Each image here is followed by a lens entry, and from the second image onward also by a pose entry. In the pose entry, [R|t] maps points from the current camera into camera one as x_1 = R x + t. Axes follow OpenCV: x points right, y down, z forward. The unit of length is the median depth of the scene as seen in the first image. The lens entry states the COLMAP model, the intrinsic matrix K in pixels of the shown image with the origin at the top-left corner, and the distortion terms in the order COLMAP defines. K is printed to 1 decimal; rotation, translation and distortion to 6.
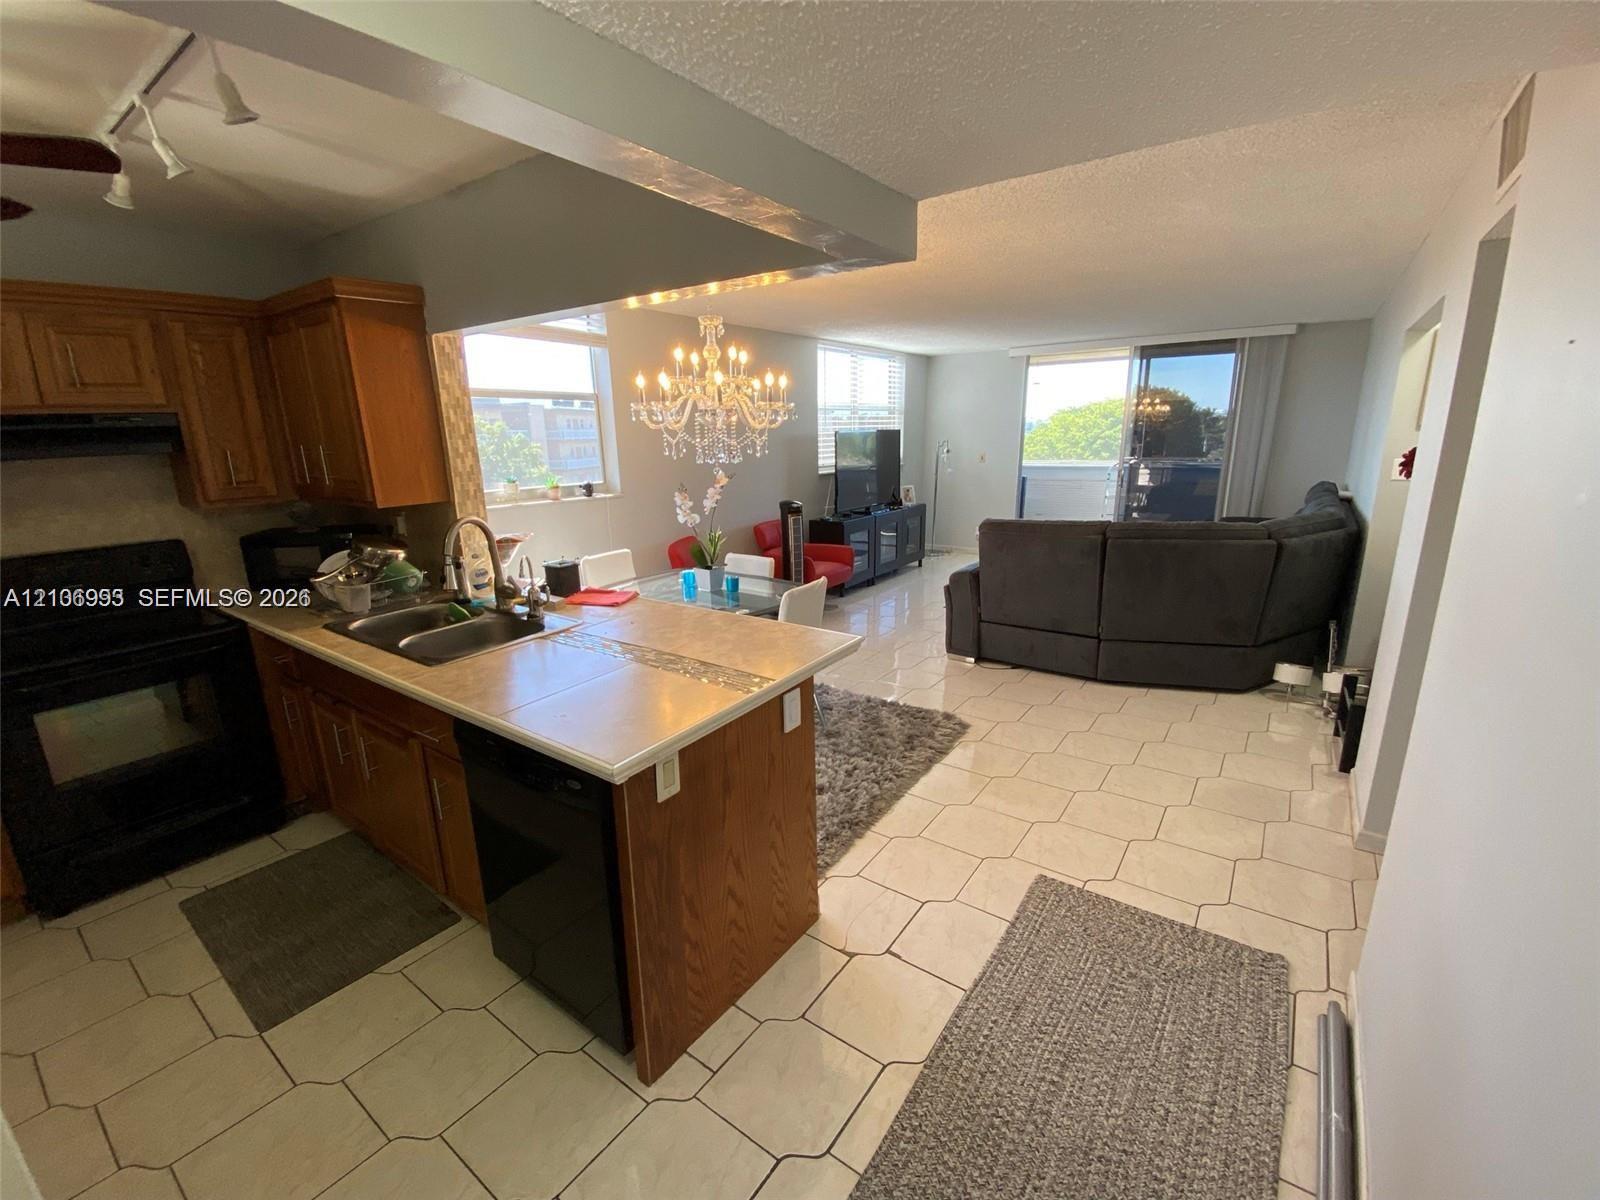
lens RADIAL K [[674.3, 0, 798.4], [0, 674.3, 606.3], [0, 0, 1]] dist [0.049260, -0.040759]
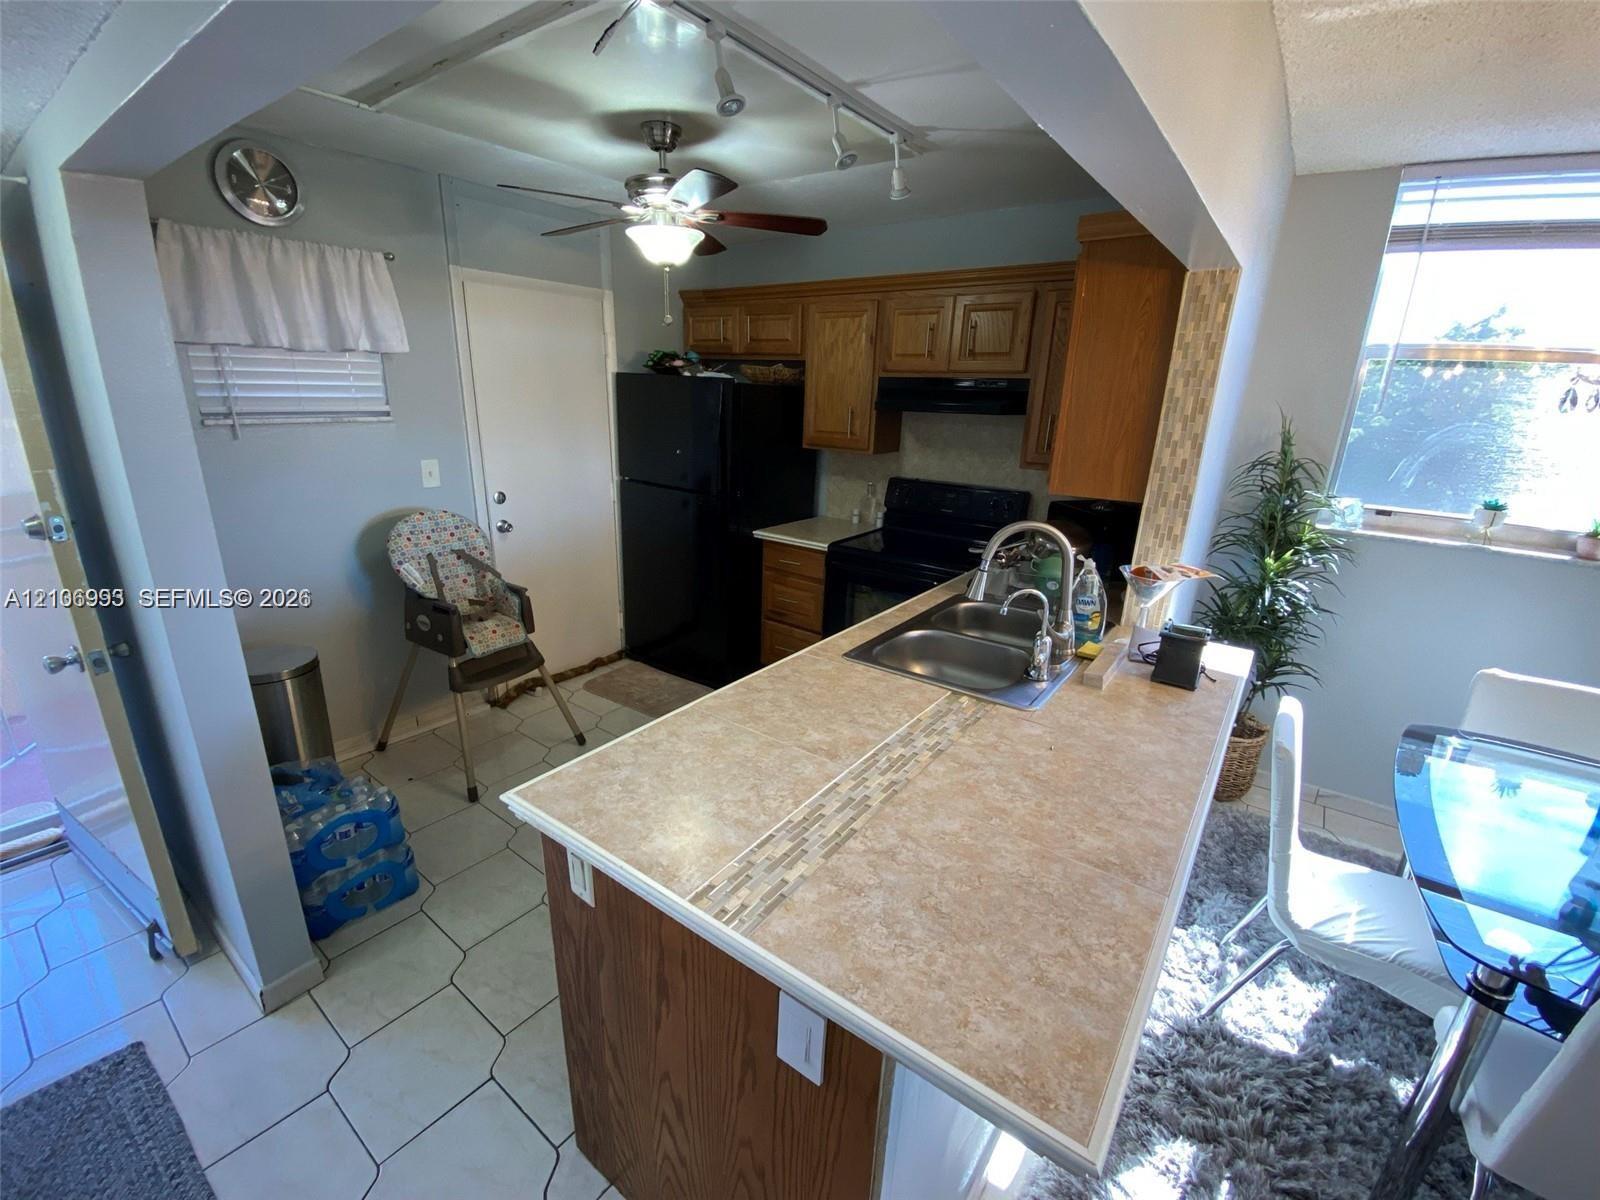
lens RADIAL K [[674.3, 0, 798.4], [0, 674.3, 606.3], [0, 0, 1]] dist [0.049260, -0.040759]
pose [[-0.014470, 0.327294, -0.944812, 0.220351], [-0.283476, 0.904799, 0.317774, -0.170579], [0.958870, 0.272430, 0.079688, 0.570194]]
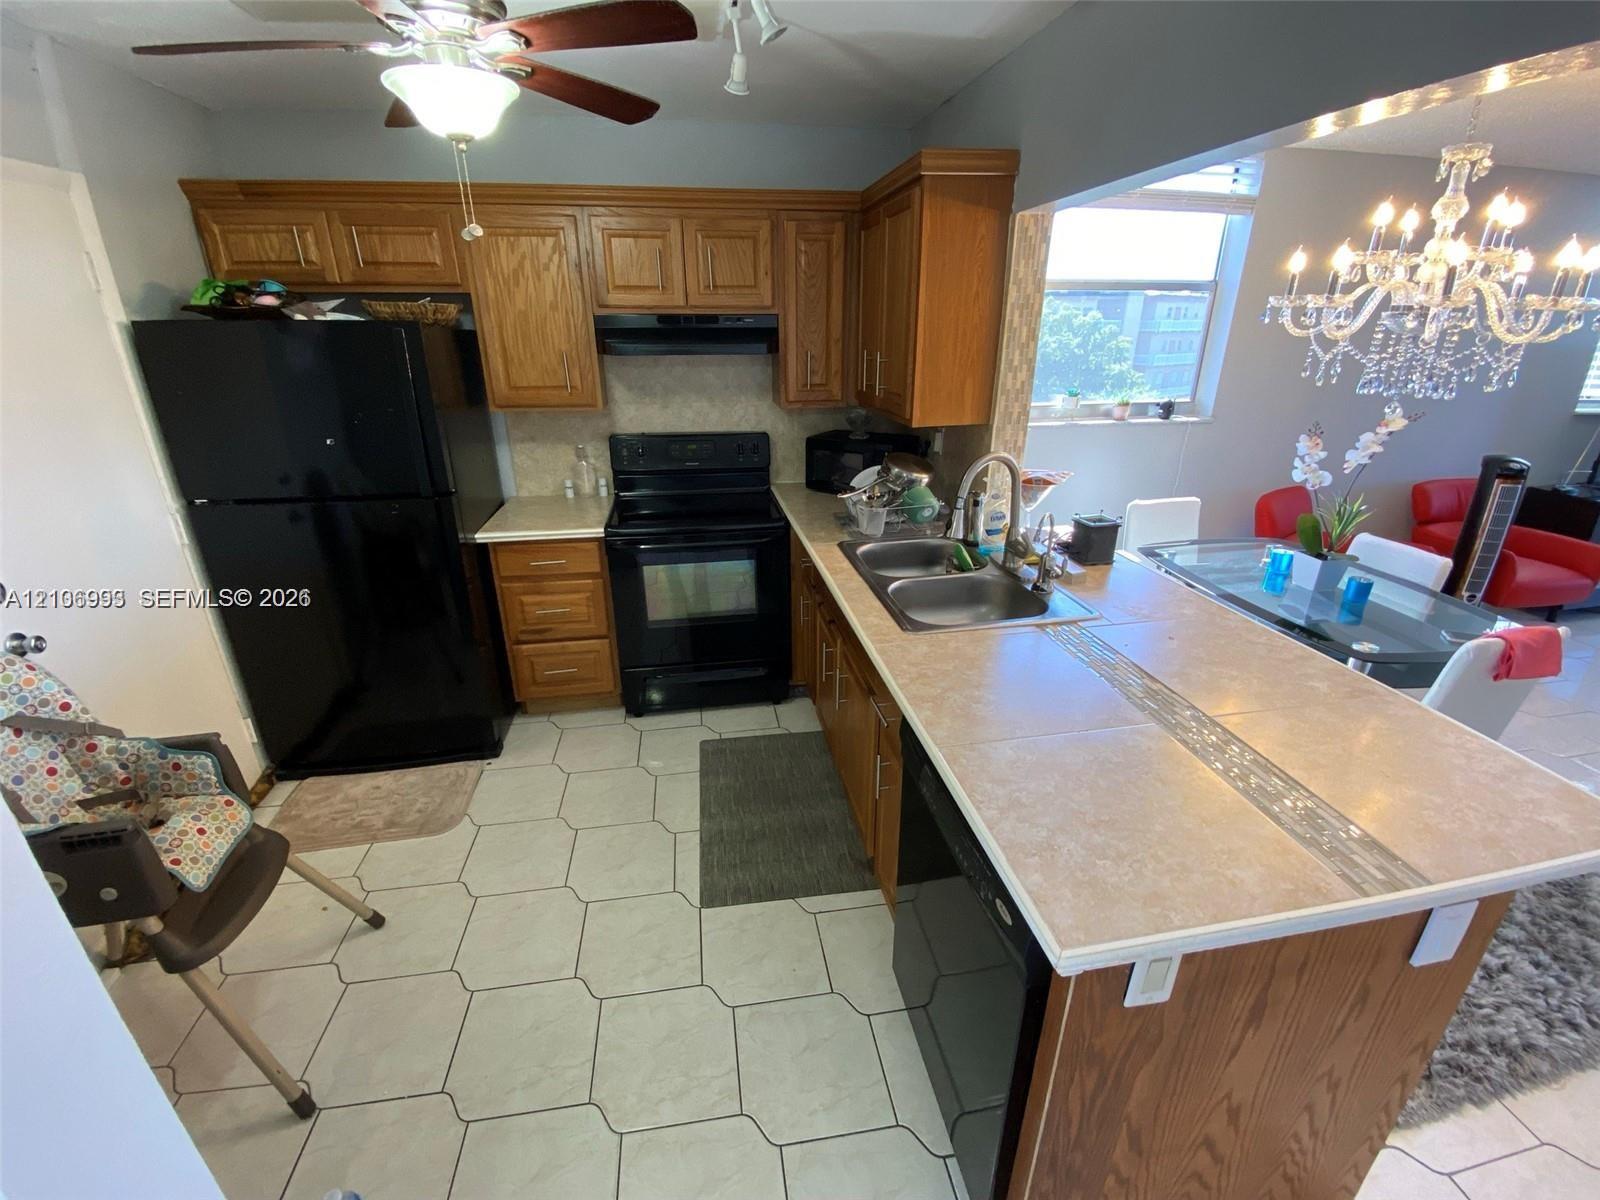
lens RADIAL K [[679.6, 0, 799.2], [0, 679.6, 604.5], [0, 0, 1]] dist [0.030604, -0.024577]
pose [[0.712834, 0.280361, -0.642857, -0.062004], [-0.187125, 0.959424, 0.210927, -0.067621], [0.675909, -0.030062, 0.736372, 0.187880]]
